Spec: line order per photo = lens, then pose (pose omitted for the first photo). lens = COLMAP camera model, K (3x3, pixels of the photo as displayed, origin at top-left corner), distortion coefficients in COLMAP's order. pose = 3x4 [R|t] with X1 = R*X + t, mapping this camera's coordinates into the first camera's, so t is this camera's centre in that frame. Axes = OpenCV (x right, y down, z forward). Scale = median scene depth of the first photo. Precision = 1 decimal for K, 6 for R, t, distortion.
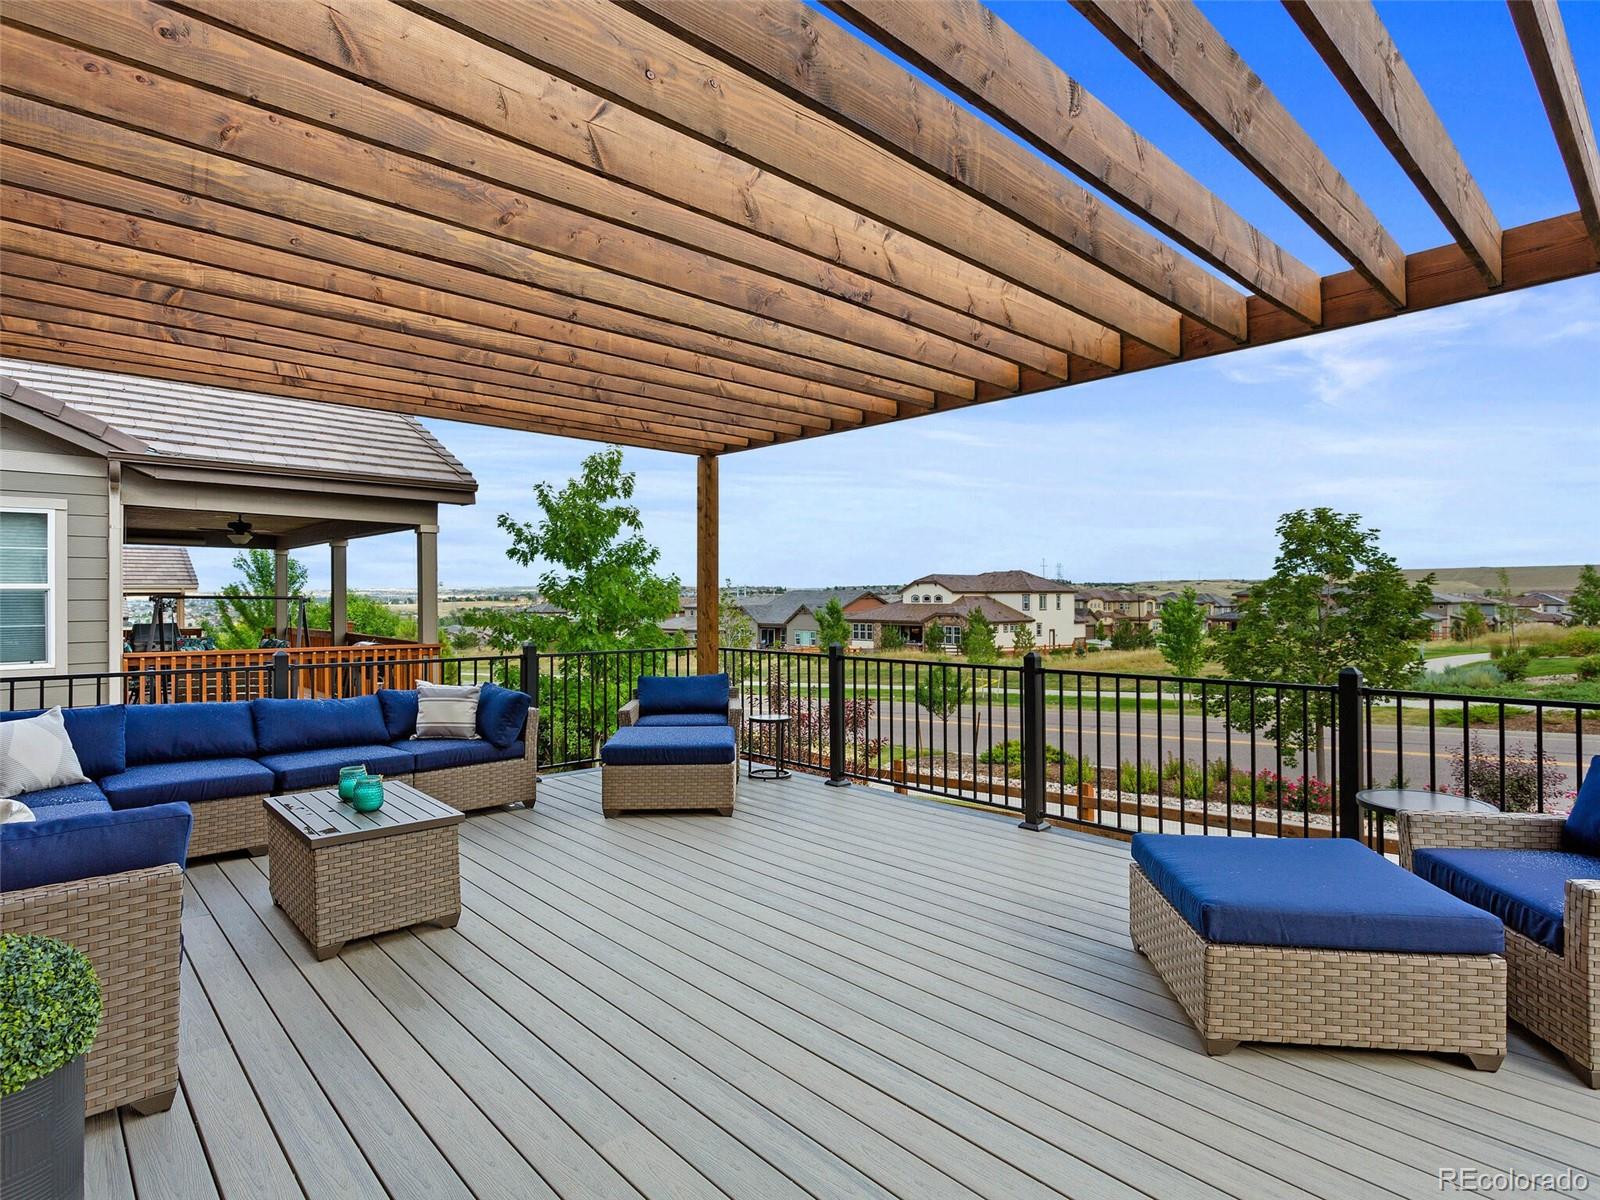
lens RADIAL K [[852.3, 0, 797.7], [0, 852.3, 595.2], [0, 0, 1]] dist [0.002599, 0.004540]
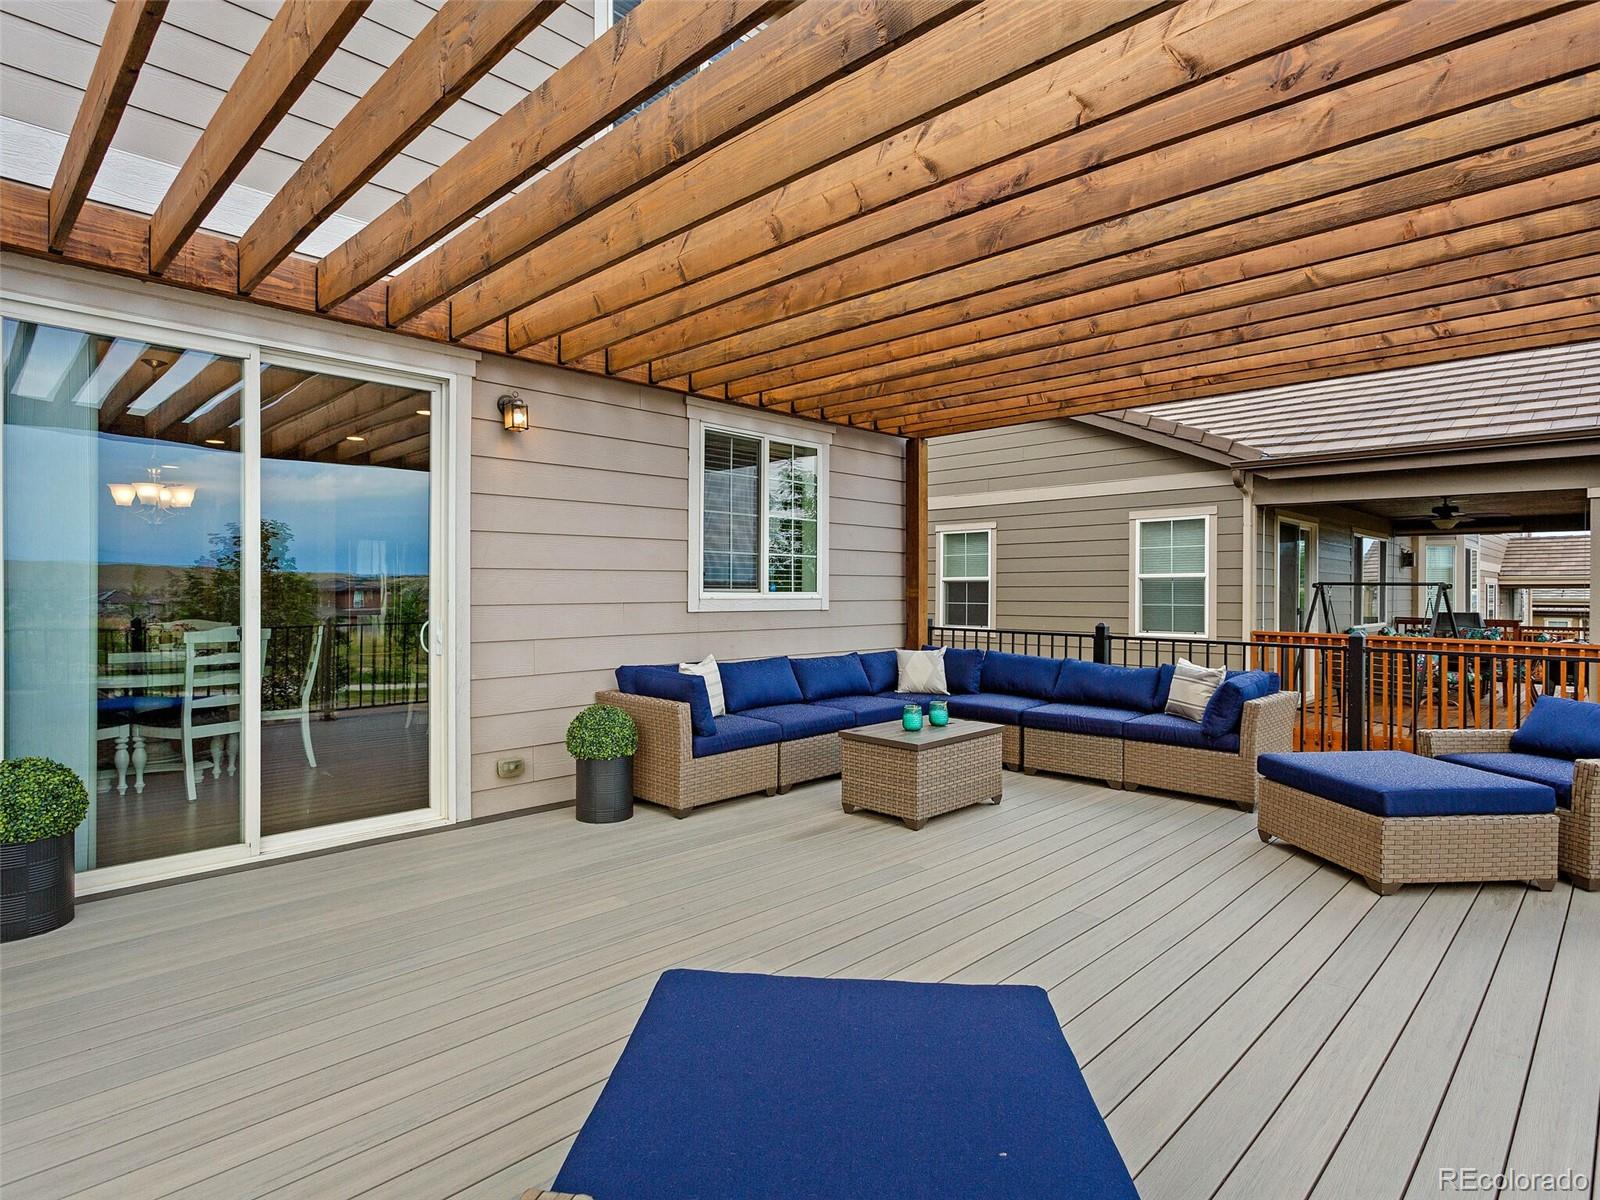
lens RADIAL K [[852.3, 0, 797.7], [0, 852.3, 595.2], [0, 0, 1]] dist [0.002599, 0.004540]
pose [[0.047902, 0.008266, -0.998818, 0.744951], [-0.002484, 0.999964, 0.008157, 0.022150], [0.998849, 0.002090, 0.047921, 0.658861]]
